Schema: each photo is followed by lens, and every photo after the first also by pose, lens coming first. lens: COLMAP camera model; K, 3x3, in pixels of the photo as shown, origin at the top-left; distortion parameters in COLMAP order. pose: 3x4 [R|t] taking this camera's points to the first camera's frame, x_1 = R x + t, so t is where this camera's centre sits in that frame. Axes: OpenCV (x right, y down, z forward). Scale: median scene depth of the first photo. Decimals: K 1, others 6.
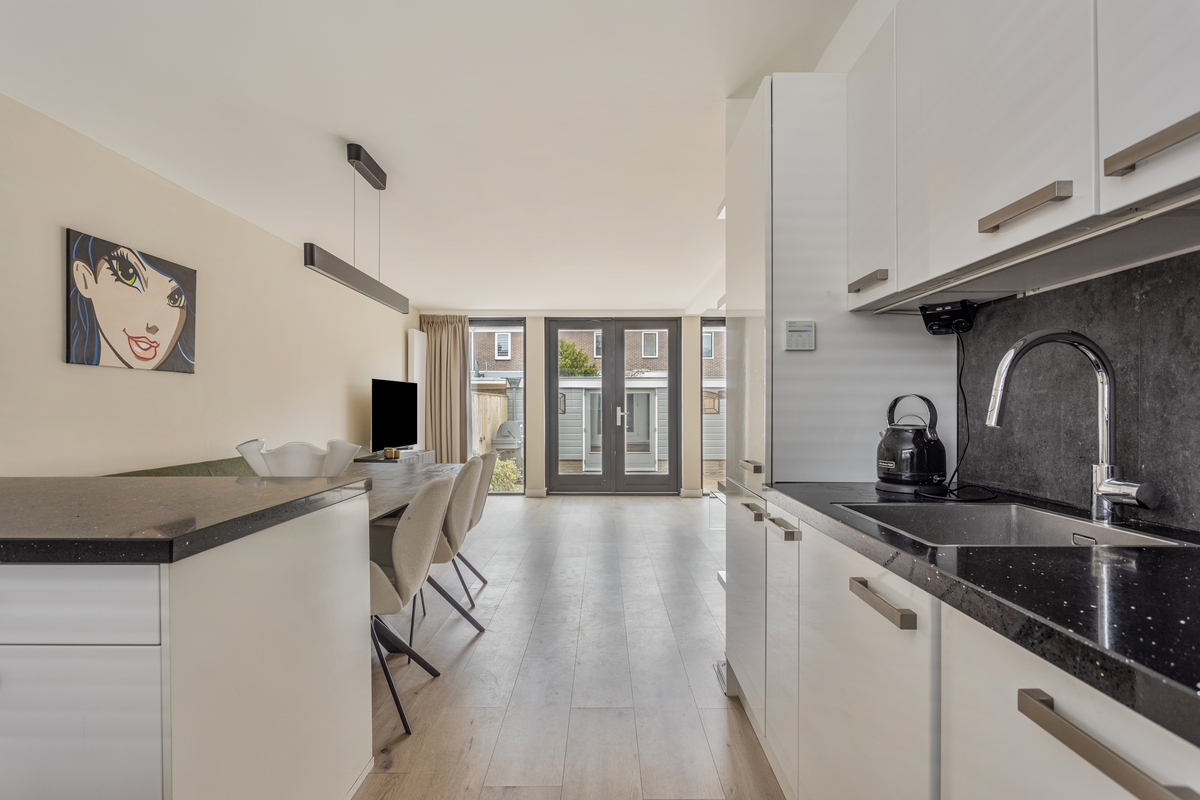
lens RADIAL K [[596.9, 0, 597.0], [0, 596.9, 411.3], [0, 0, 1]] dist [-0.011468, 0.002412]
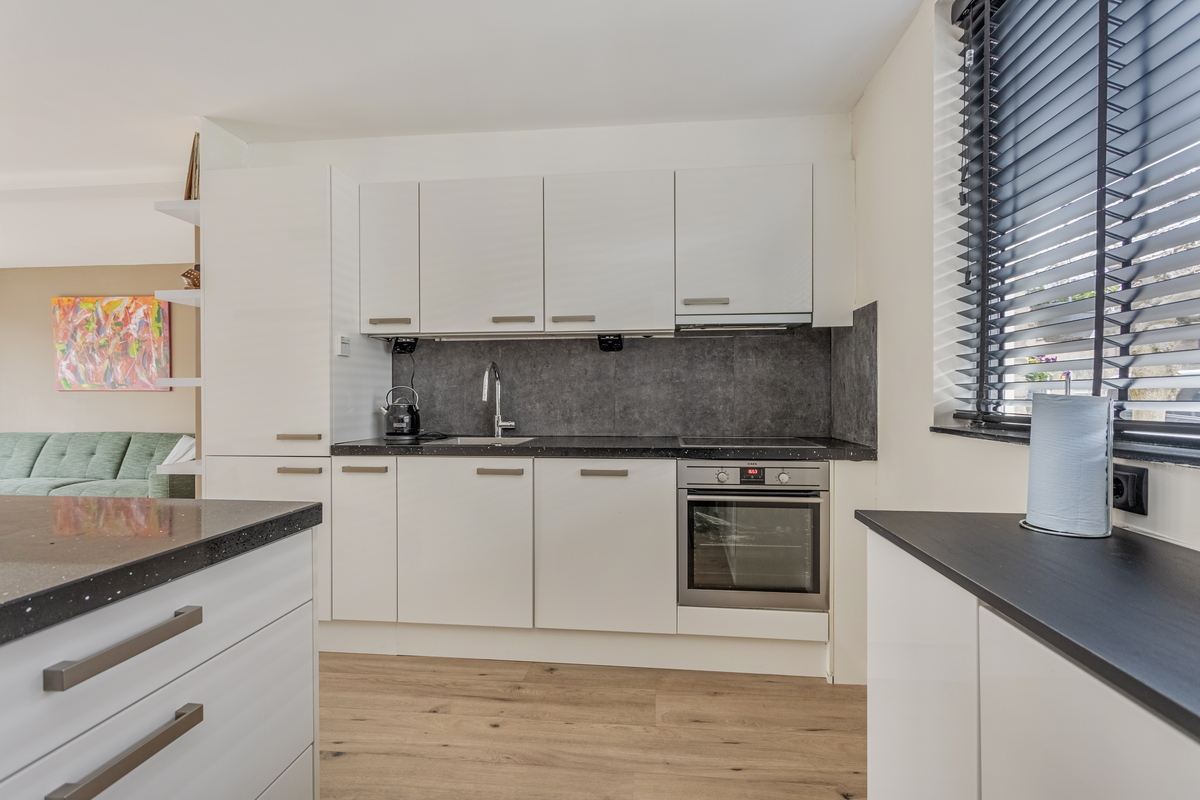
lens RADIAL K [[571.1, 0, 605.9], [0, 571.1, 398.2], [0, 0, 1]] dist [0.000565, 0.001587]
pose [[0.094092, -0.004862, 0.995552, -0.248078], [0.009962, 0.999943, 0.003942, 0.001519], [-0.995514, 0.009547, 0.094135, 0.046944]]
